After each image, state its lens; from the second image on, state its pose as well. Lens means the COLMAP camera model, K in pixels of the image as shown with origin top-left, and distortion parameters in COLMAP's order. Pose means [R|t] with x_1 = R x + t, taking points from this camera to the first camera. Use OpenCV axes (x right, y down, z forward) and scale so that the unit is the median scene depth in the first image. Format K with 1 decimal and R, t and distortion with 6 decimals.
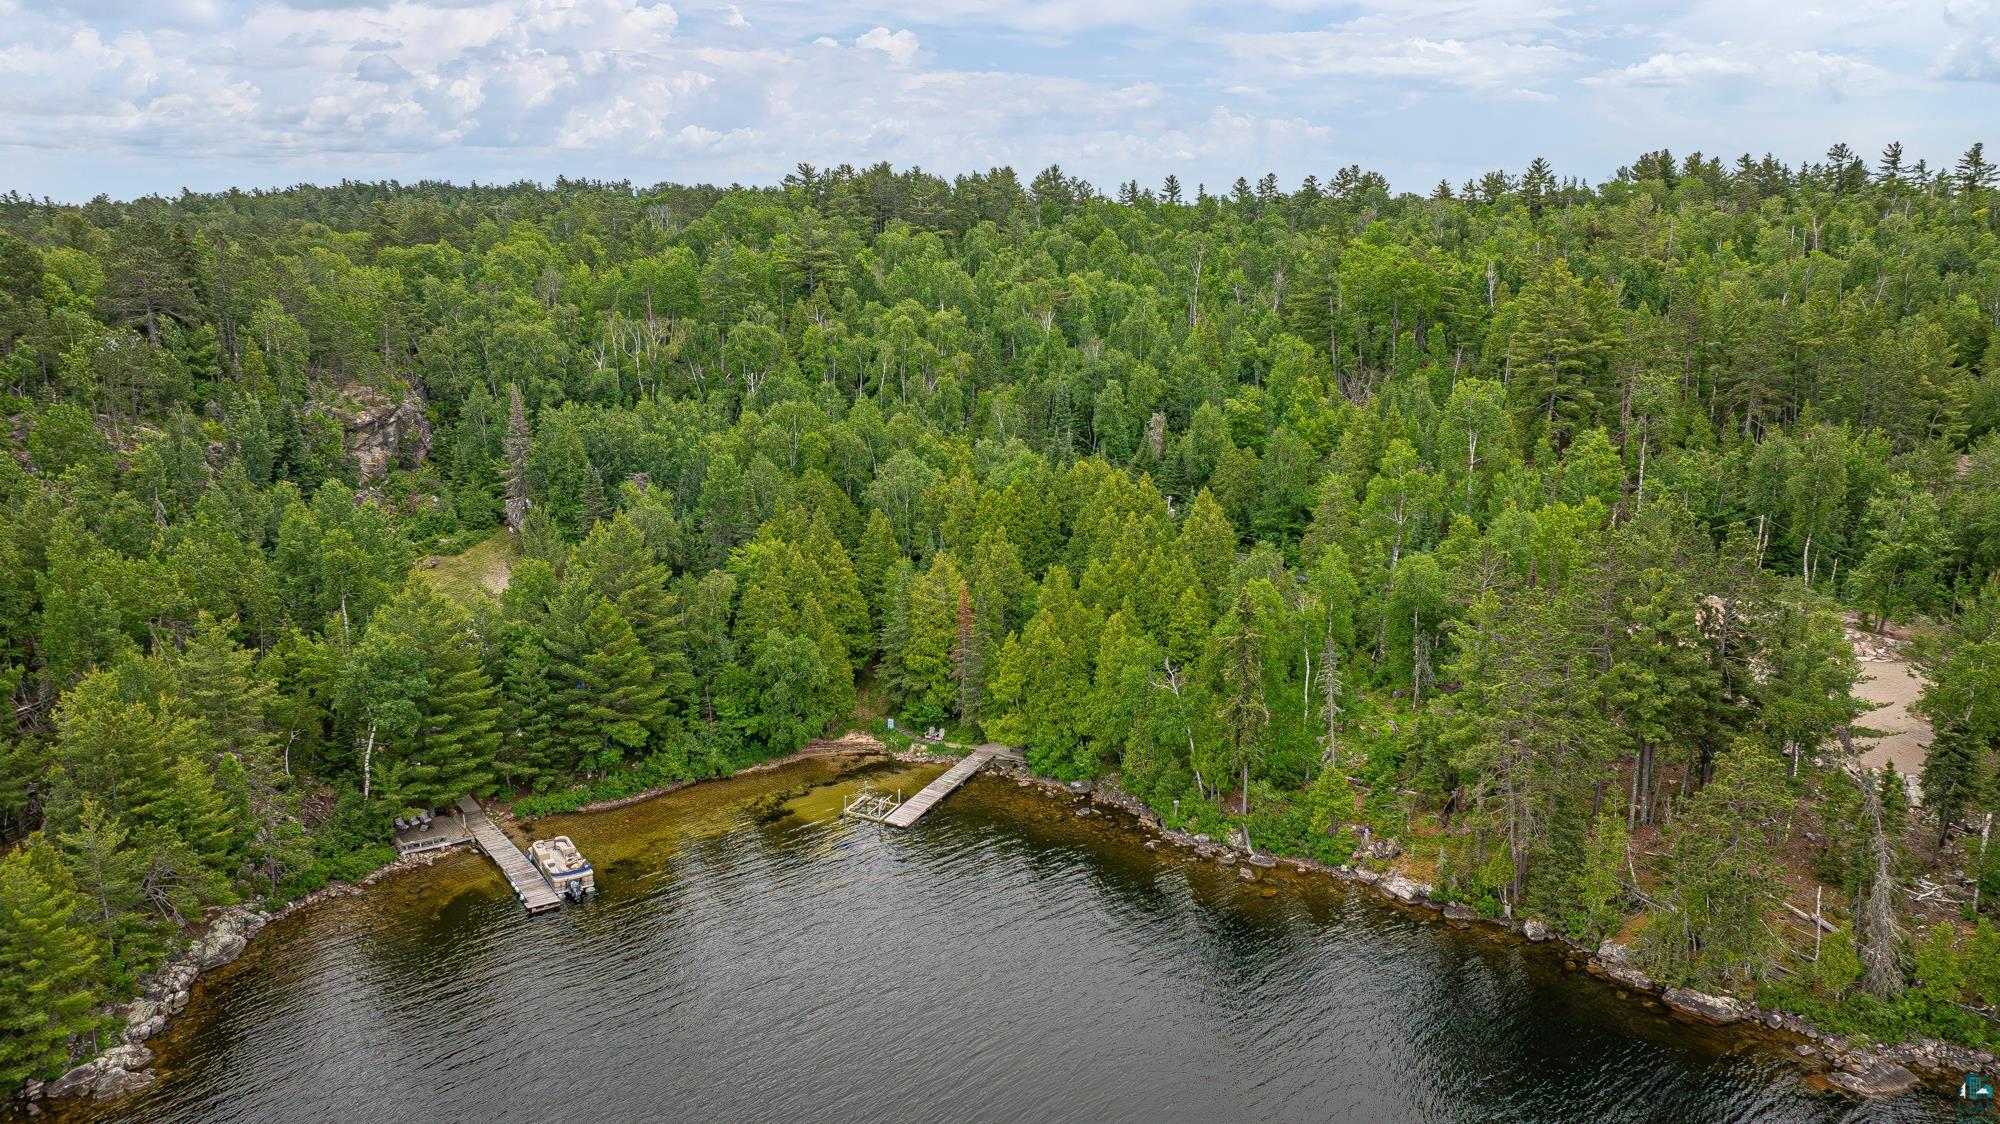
lens RADIAL K [[1416.6, 0, 1000.0], [0, 1416.6, 562.0], [0, 0, 1]] dist [0.029492, 0.000225]
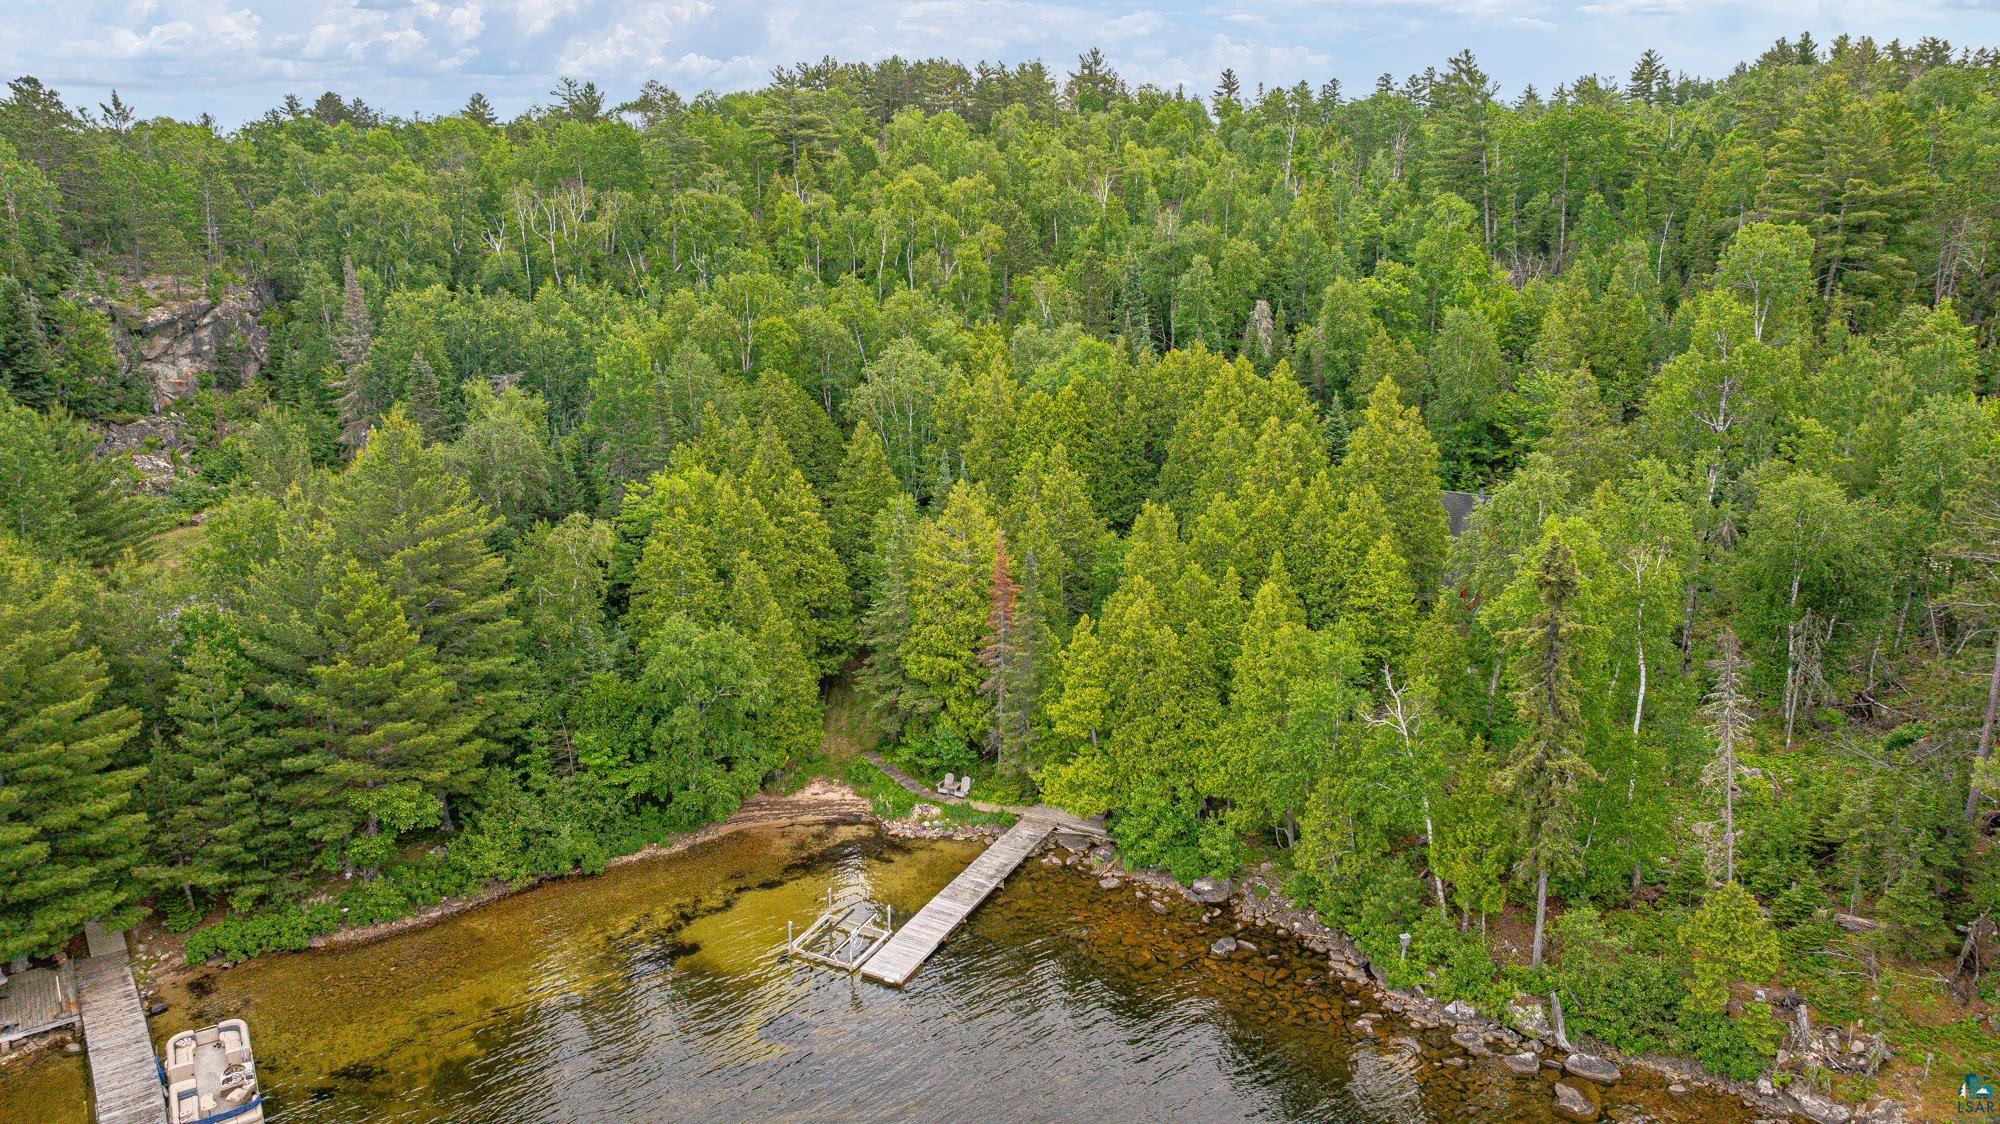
lens RADIAL K [[1423.7, 0, 1002.2], [0, 1423.7, 558.9], [0, 0, 1]] dist [-0.007886, 0.000770]
pose [[0.999850, -0.007411, -0.015681, -0.015715], [0.007764, 0.999716, 0.022552, 0.012208], [0.015509, -0.022670, 0.999623, 0.408501]]
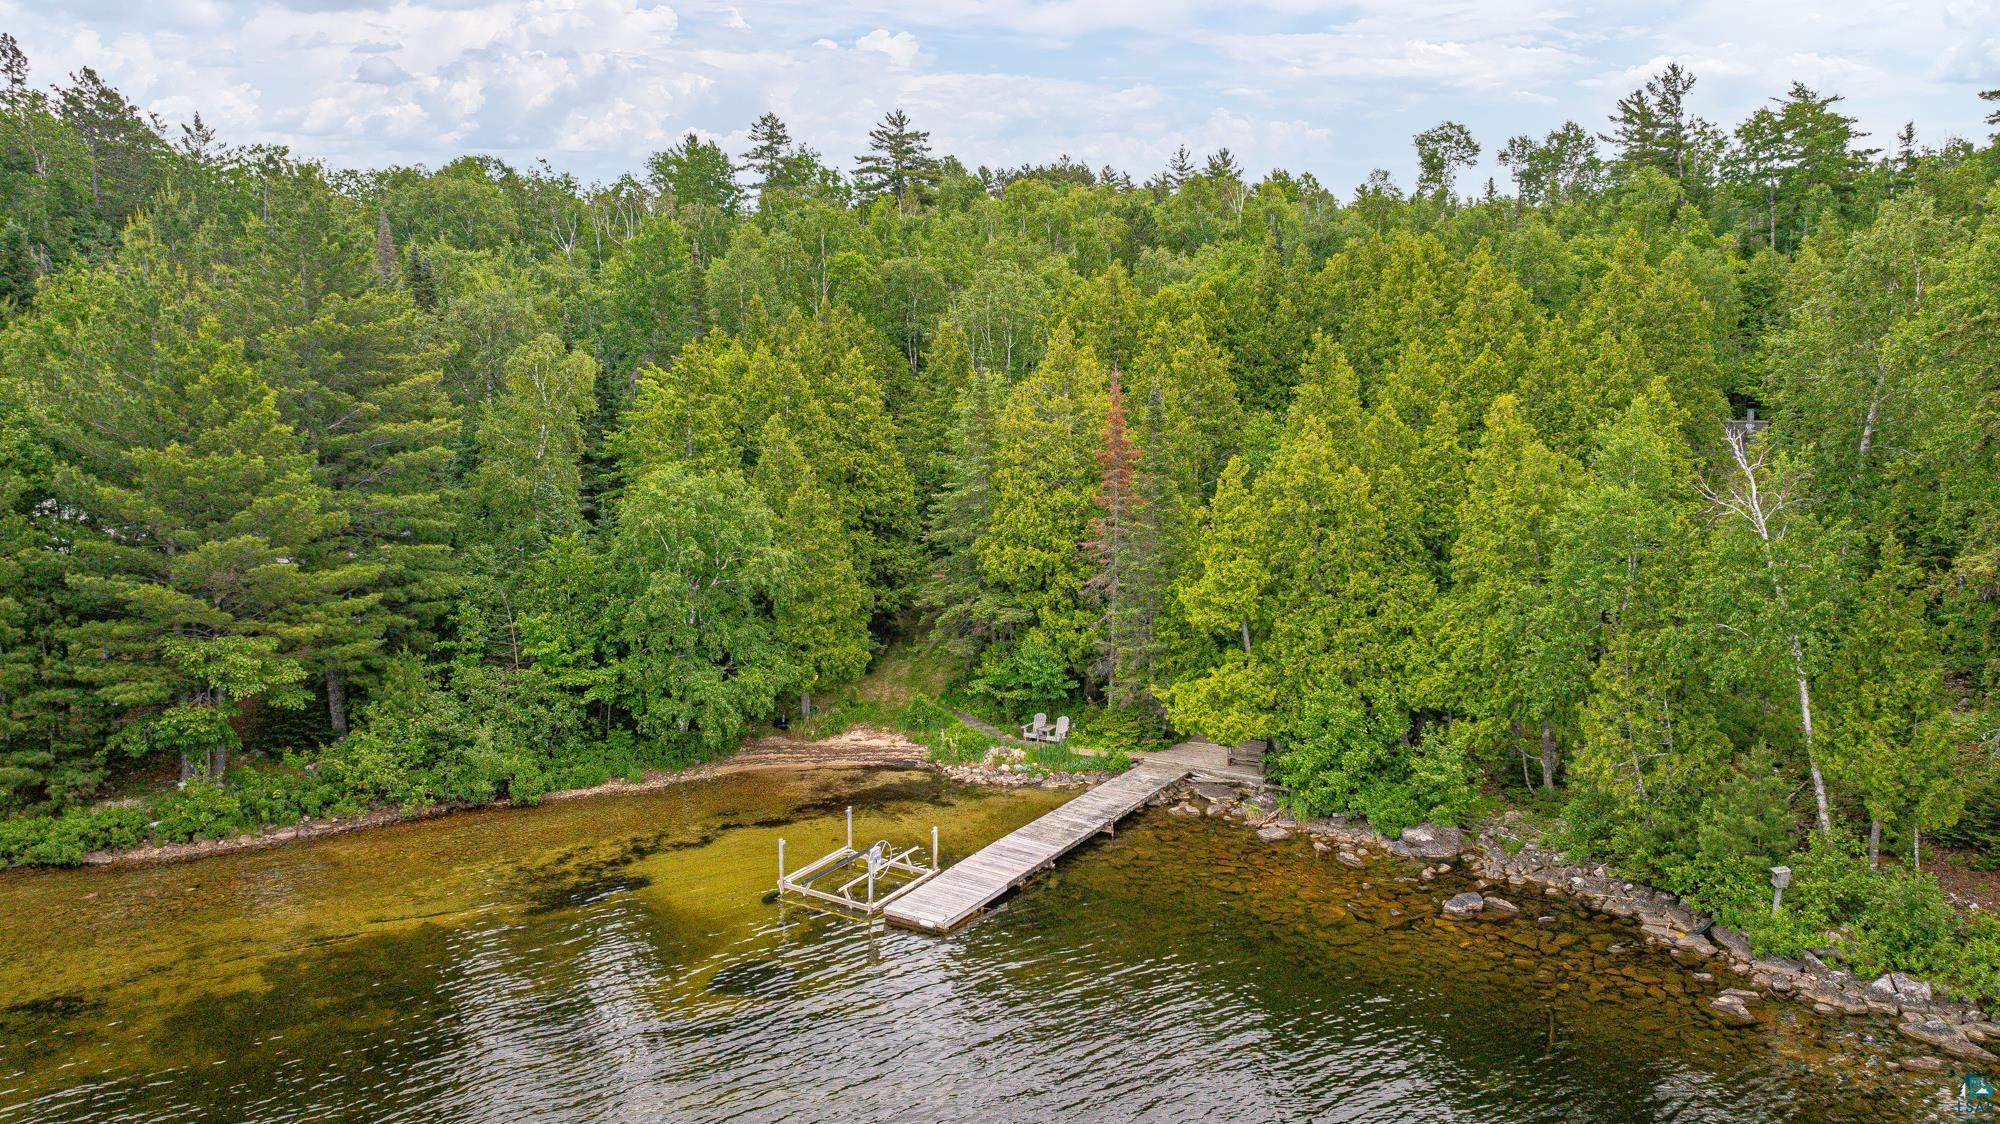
lens RADIAL K [[1426.5, 0, 1005.6], [0, 1426.5, 562.9], [0, 0, 1]] dist [-0.018155, 0.001728]
pose [[0.995208, 0.001540, -0.097772, -0.016445], [-0.011790, 0.994471, -0.104344, 0.118728], [0.097071, 0.104997, 0.989724, 0.577545]]
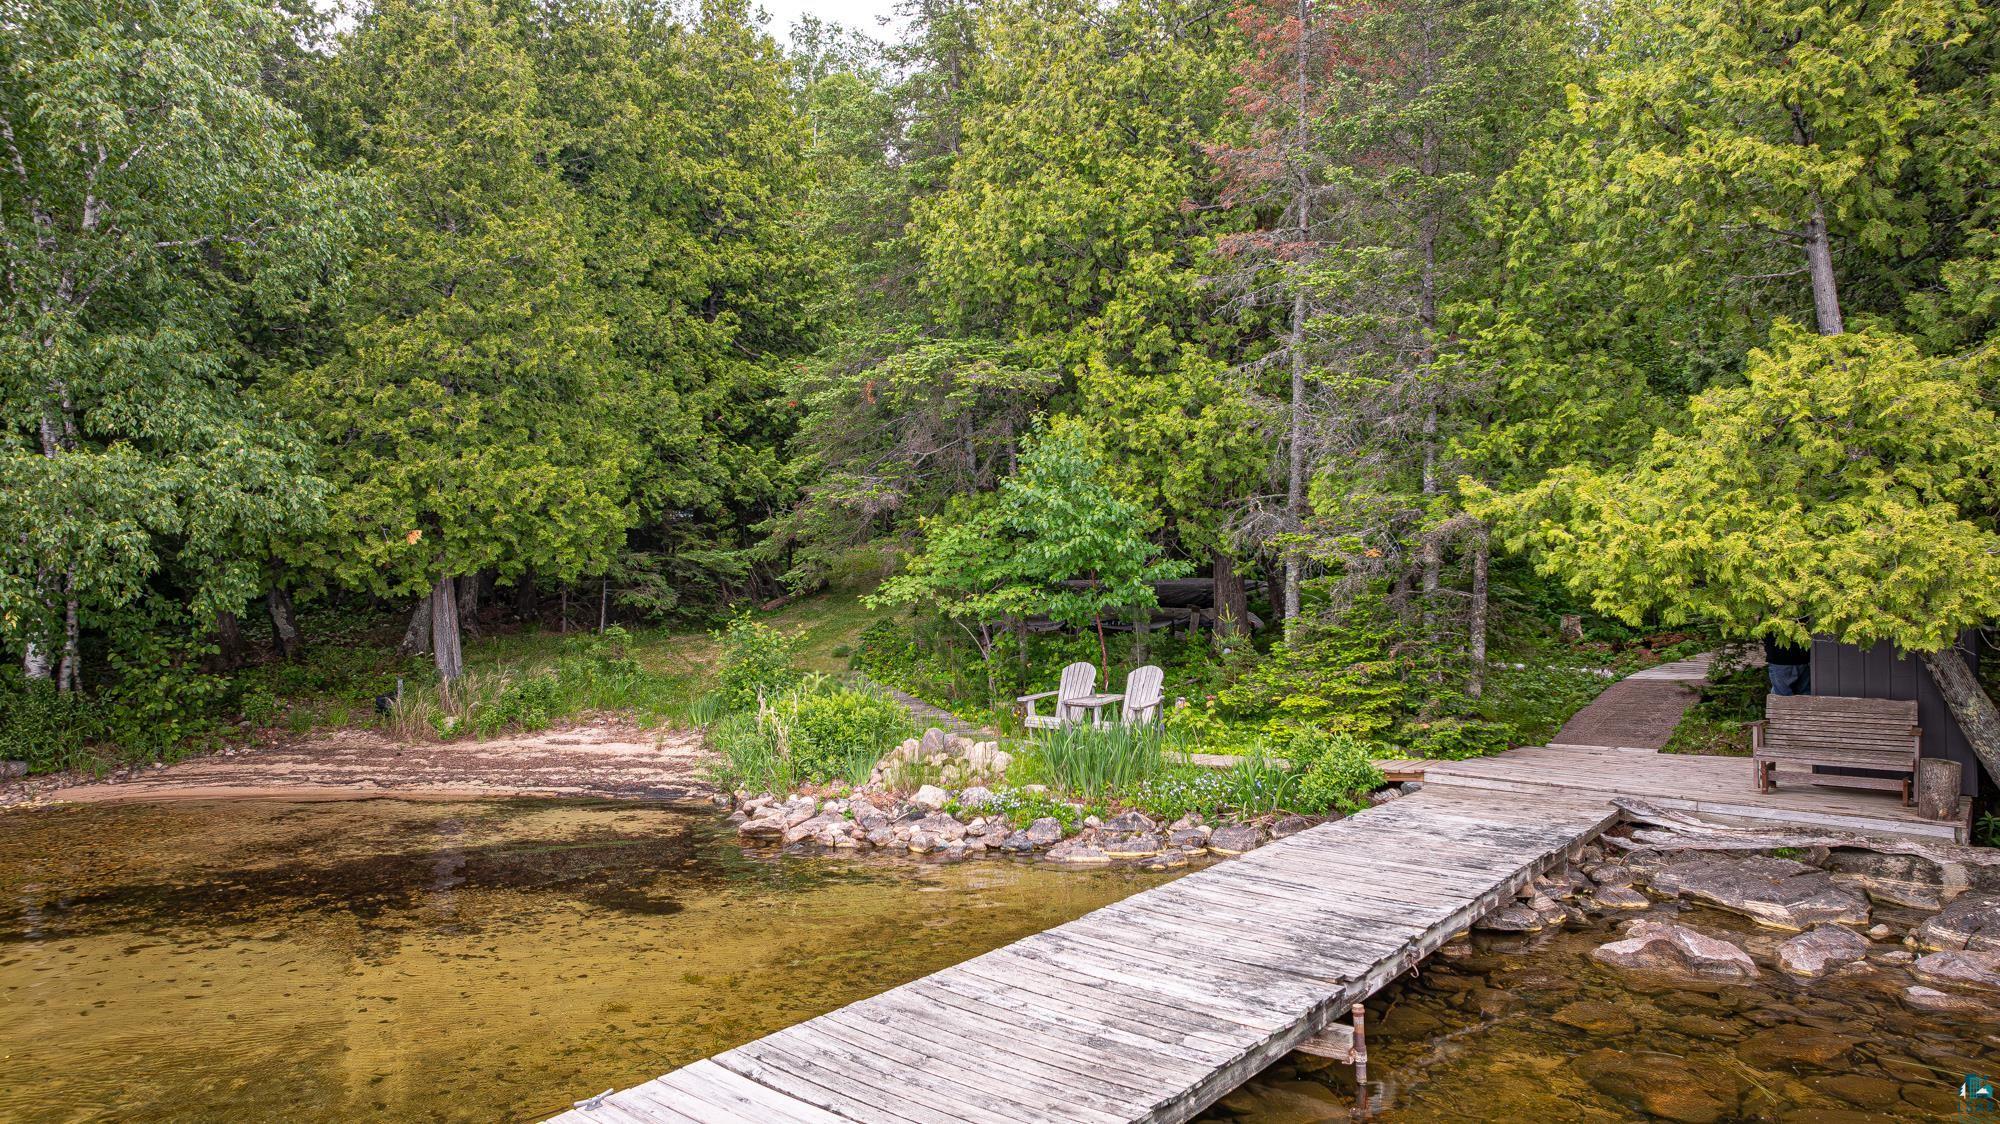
lens RADIAL K [[1426.5, 0, 1005.6], [0, 1426.5, 562.9], [0, 0, 1]] dist [-0.018155, 0.001728]
pose [[0.981430, -0.008499, -0.191632, -0.027908], [-0.034034, 0.975453, -0.217564, 0.141287], [0.188777, 0.220046, 0.957049, 0.875984]]
